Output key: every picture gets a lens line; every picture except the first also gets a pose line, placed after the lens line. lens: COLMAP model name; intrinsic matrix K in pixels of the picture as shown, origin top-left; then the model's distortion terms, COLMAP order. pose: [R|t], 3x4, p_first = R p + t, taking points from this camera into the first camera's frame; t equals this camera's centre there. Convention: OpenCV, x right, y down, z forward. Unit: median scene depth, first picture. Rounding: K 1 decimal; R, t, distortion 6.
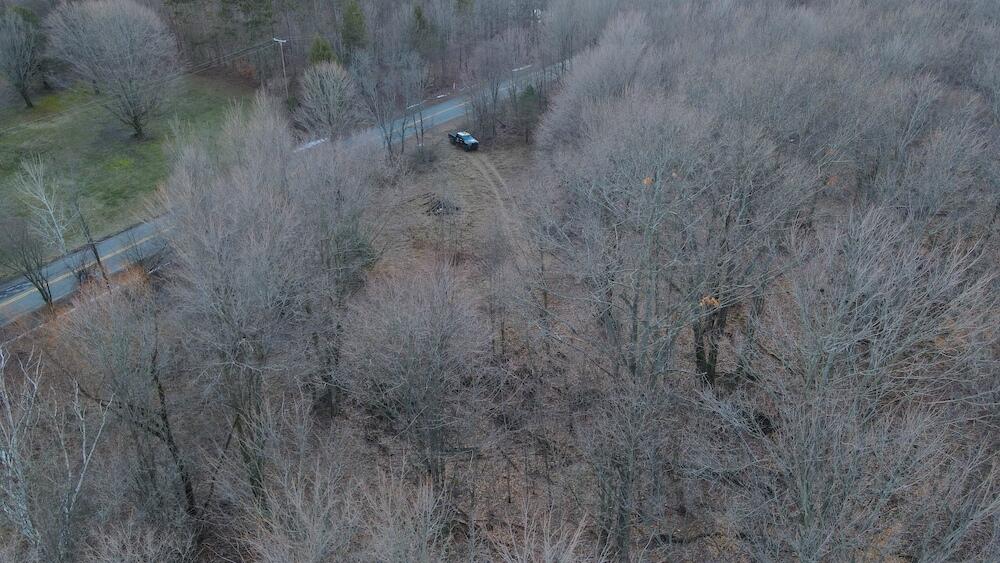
lens RADIAL K [[737.2, 0, 501.6], [0, 737.2, 289.5], [0, 0, 1]] dist [0.009065, 0.017043]
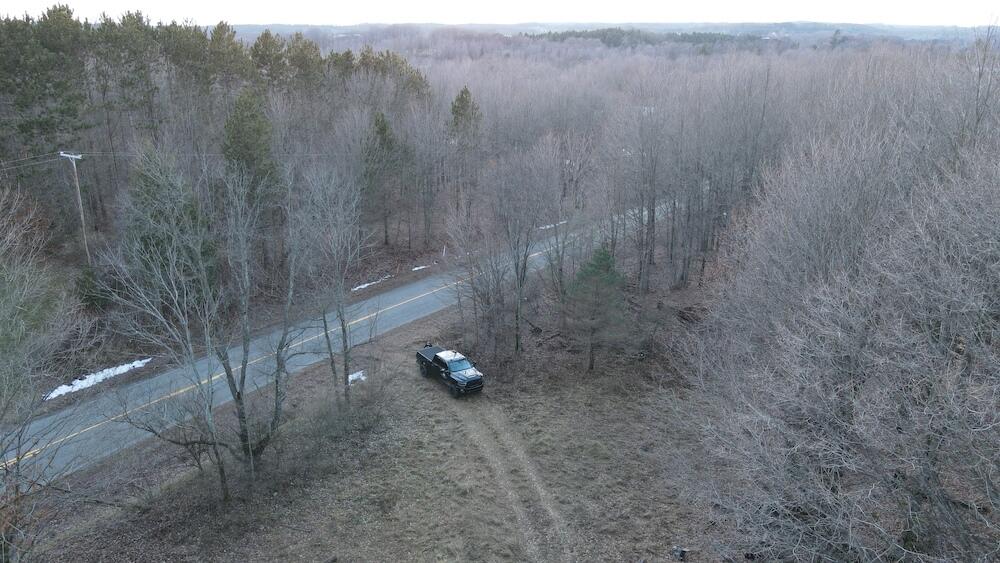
lens RADIAL K [[737.2, 0, 501.6], [0, 737.2, 289.5], [0, 0, 1]] dist [0.009065, 0.017043]
pose [[0.999925, 0.007196, -0.009895, -0.017224], [-0.009213, 0.975027, -0.221894, -0.153905], [0.008051, 0.221968, 0.975021, 0.573987]]
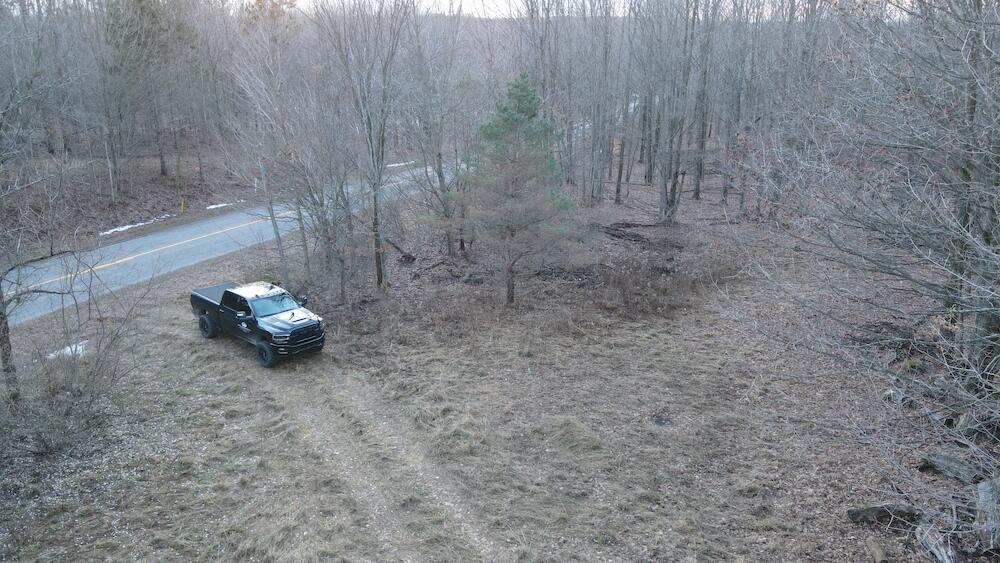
lens RADIAL K [[737.2, 0, 501.6], [0, 737.2, 289.5], [0, 0, 1]] dist [0.009065, 0.017043]
pose [[0.976884, -0.070105, 0.201949, -0.023360], [0.112413, 0.971999, -0.206352, -0.156855], [-0.181828, 0.224284, 0.957411, 0.775016]]
